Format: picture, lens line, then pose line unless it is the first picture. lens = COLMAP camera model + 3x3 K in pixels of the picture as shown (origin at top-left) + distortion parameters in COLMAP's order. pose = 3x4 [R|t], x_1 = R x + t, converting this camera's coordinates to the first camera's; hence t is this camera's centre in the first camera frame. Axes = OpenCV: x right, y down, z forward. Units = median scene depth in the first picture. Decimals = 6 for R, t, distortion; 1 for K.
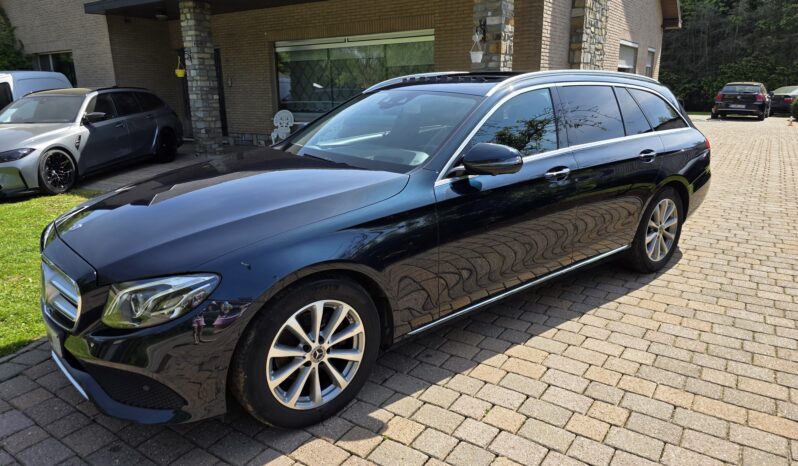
lens RADIAL K [[539.5, 0, 393.5], [0, 539.5, 221.3], [0, 0, 1]] dist [0.046092, -0.041343]
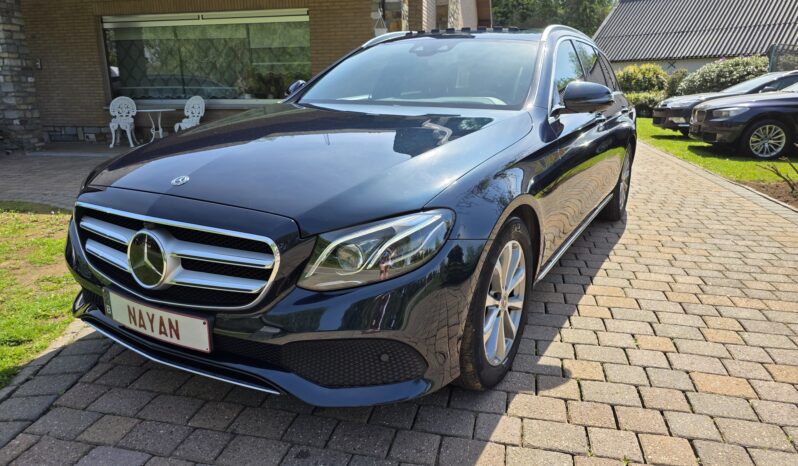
lens RADIAL K [[535.6, 0, 399.0], [0, 535.6, 233.0], [0, 0, 1]] dist [0.056309, -0.056247]
pose [[0.929703, -0.087981, 0.357647, -0.266068], [0.082163, 0.996122, 0.031463, 0.038415], [-0.359028, 0.000134, 0.933327, 0.100204]]
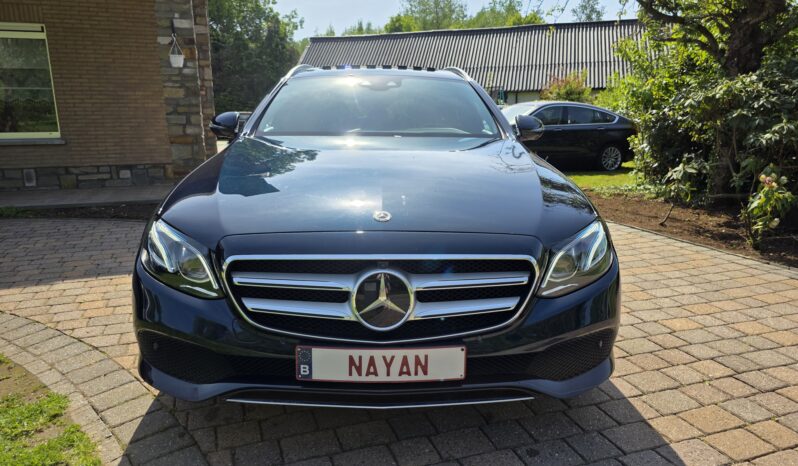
lens RADIAL K [[535.2, 0, 395.0], [0, 535.2, 223.9], [0, 0, 1]] dist [0.064127, -0.060633]
pose [[0.589060, -0.146213, 0.794752, -0.530884], [0.188058, 0.981296, 0.041146, -0.003544], [-0.785902, 0.125222, 0.605539, 0.259387]]
